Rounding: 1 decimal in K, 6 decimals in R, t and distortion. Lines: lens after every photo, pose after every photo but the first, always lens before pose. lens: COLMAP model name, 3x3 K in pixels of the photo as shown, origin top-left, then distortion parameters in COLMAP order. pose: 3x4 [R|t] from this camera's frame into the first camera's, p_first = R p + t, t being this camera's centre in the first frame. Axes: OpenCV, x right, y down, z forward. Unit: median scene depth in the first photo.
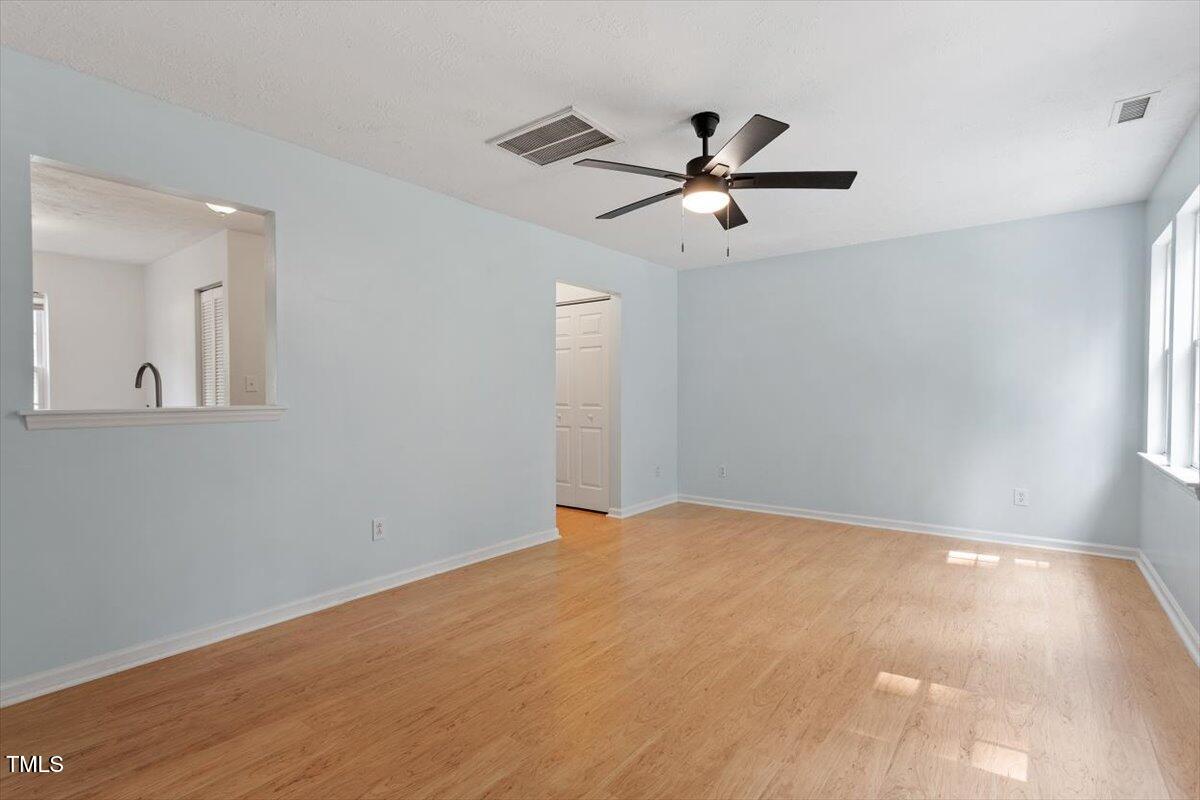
lens RADIAL K [[572.5, 0, 594.0], [0, 572.5, 397.7], [0, 0, 1]] dist [-0.003510, -0.000266]
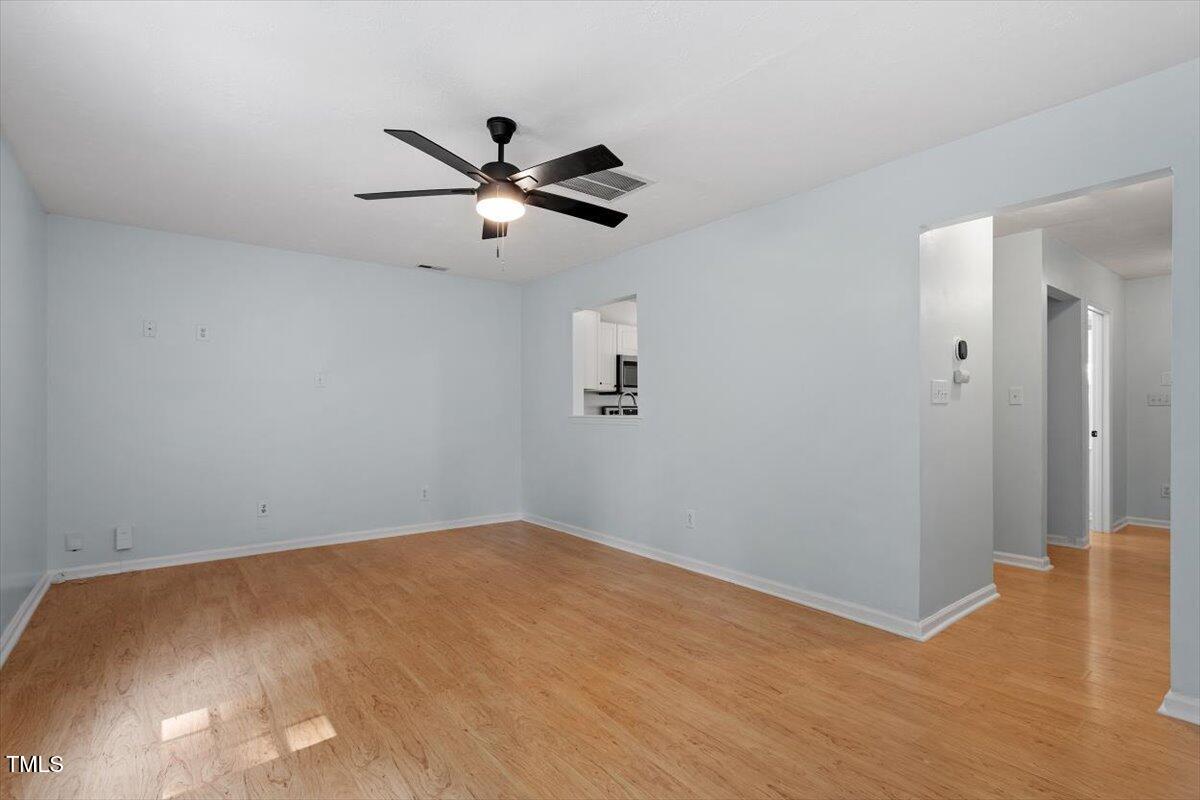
lens RADIAL K [[572.5, 0, 594.0], [0, 572.5, 397.7], [0, 0, 1]] dist [-0.003510, -0.000266]
pose [[-0.255940, -0.015346, -0.966571, 1.087264], [-0.006065, 0.999880, -0.014269, -0.012553], [0.966674, 0.002211, -0.256002, 1.399951]]
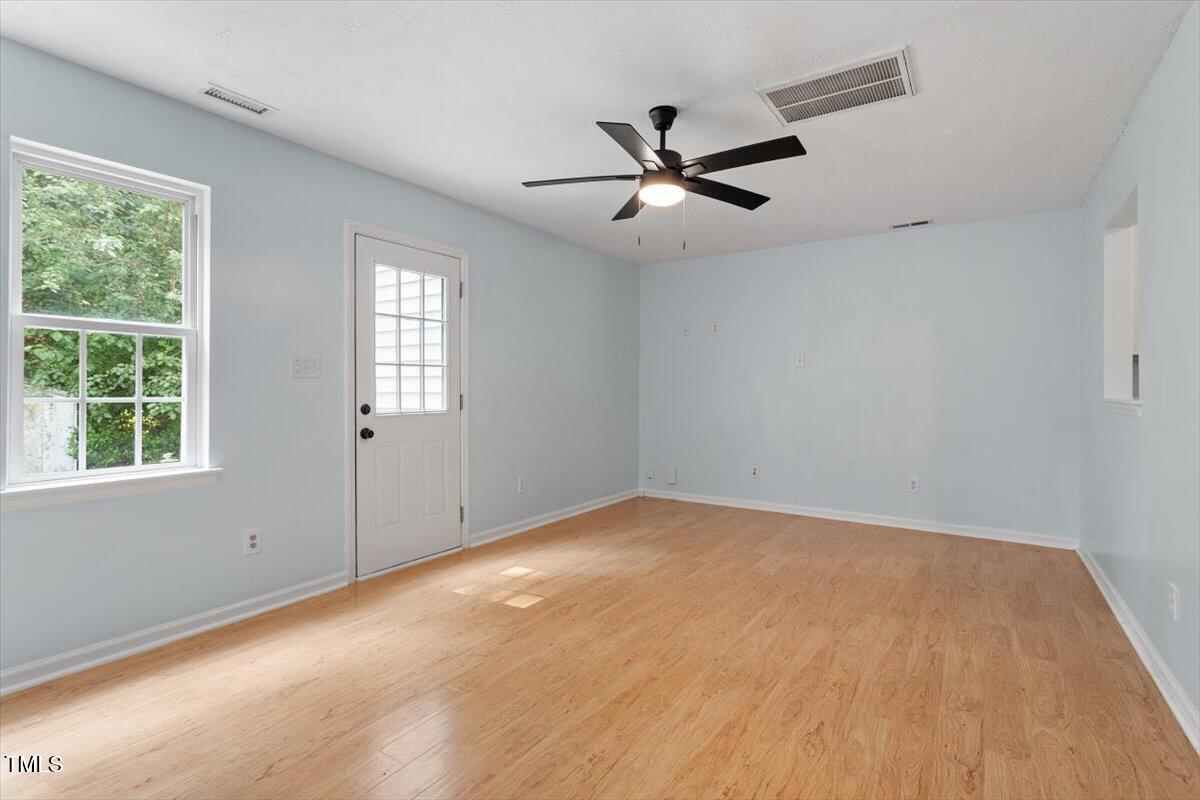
lens RADIAL K [[572.5, 0, 594.0], [0, 572.5, 397.7], [0, 0, 1]] dist [-0.003510, -0.000266]
pose [[-0.998032, 0.002717, -0.062643, 0.374783], [0.000994, 0.999621, 0.027512, -0.015702], [0.062694, 0.027395, -0.997657, 1.984344]]
